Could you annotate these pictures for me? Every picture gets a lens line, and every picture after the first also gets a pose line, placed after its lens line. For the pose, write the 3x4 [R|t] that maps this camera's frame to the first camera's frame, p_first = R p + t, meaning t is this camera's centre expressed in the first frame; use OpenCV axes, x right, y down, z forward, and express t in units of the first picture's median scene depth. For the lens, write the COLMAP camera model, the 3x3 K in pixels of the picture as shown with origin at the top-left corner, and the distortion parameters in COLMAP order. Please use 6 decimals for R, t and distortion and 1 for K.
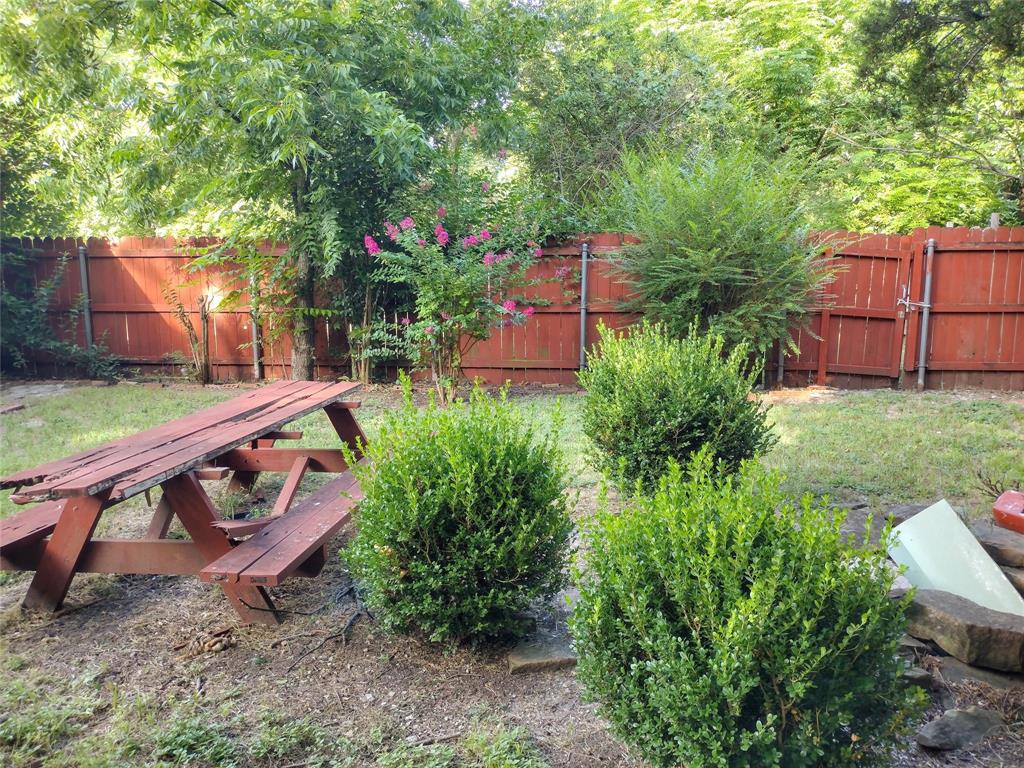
lens RADIAL K [[794.0, 0, 512.0], [0, 794.0, 384.0], [0, 0, 1]] dist [0.027548, 0.004392]
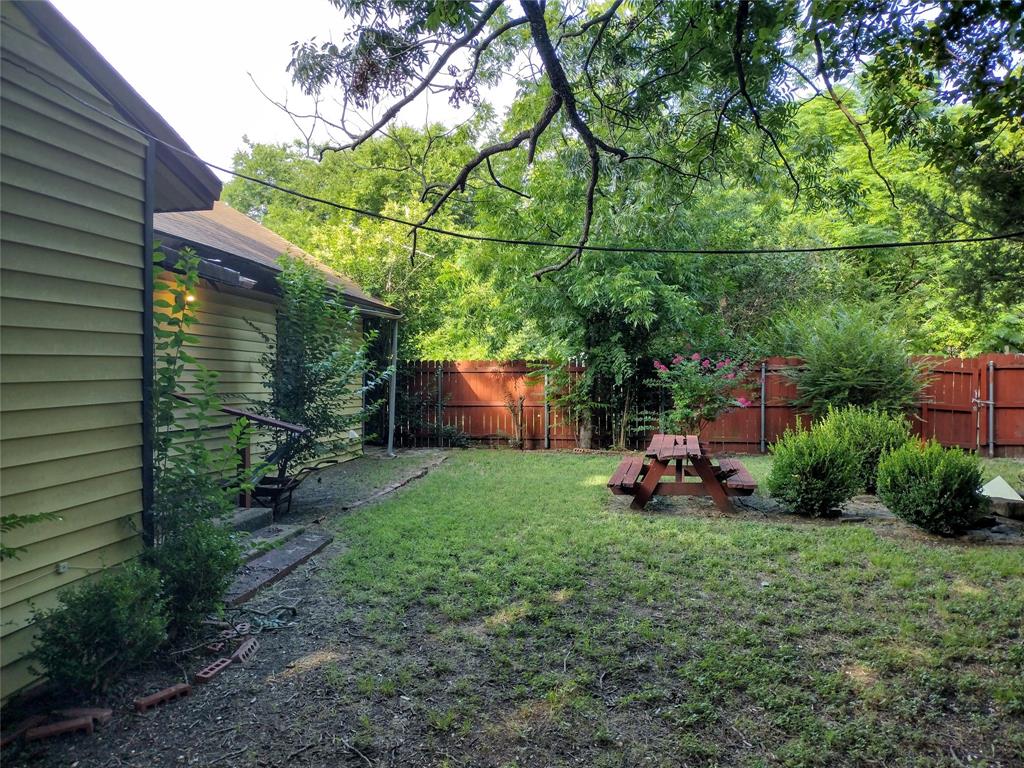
lens RADIAL K [[767.0, 0, 512.0], [0, 767.0, 384.0], [0, 0, 1]] dist [0.004924, 0.001925]
pose [[0.996020, 0.001475, -0.089117, -0.286138], [-0.013566, 0.990722, -0.135223, 0.082292], [0.088091, 0.135894, 0.986799, -0.579233]]
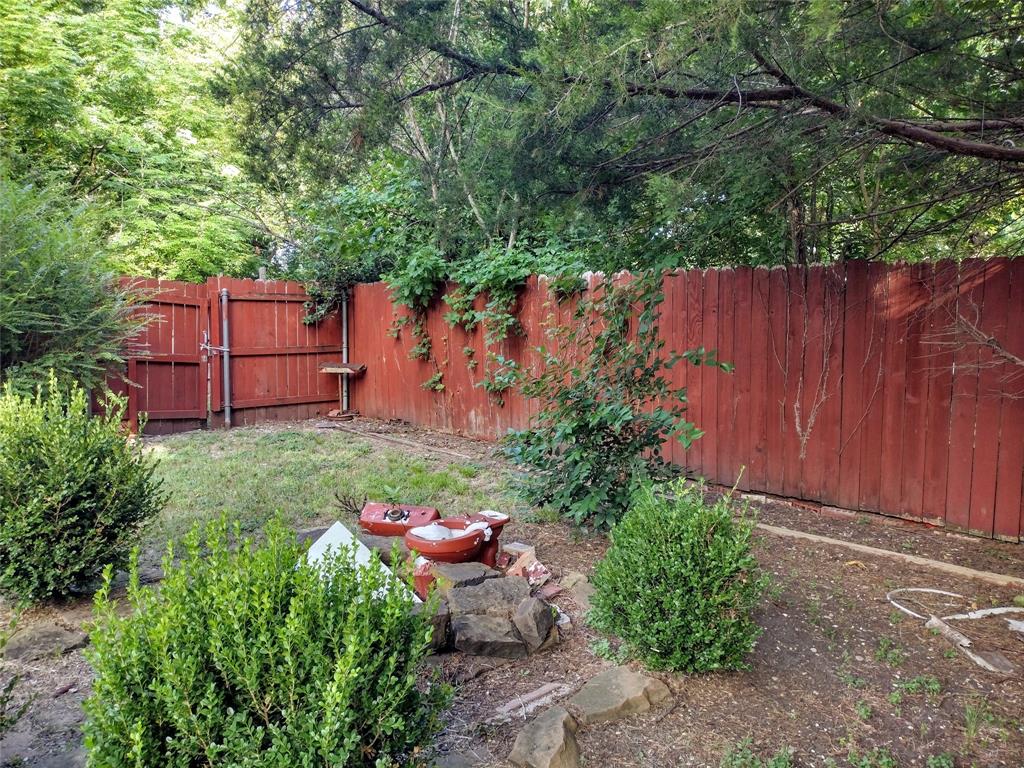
lens RADIAL K [[786.6, 0, 489.8], [0, 786.6, 382.7], [0, 0, 1]] dist [0.065412, 0.003114]
pose [[0.648604, -0.061059, 0.758673, -0.066666], [0.102620, 0.994691, -0.007678, -0.008911], [-0.754176, 0.082835, 0.651427, 0.038380]]
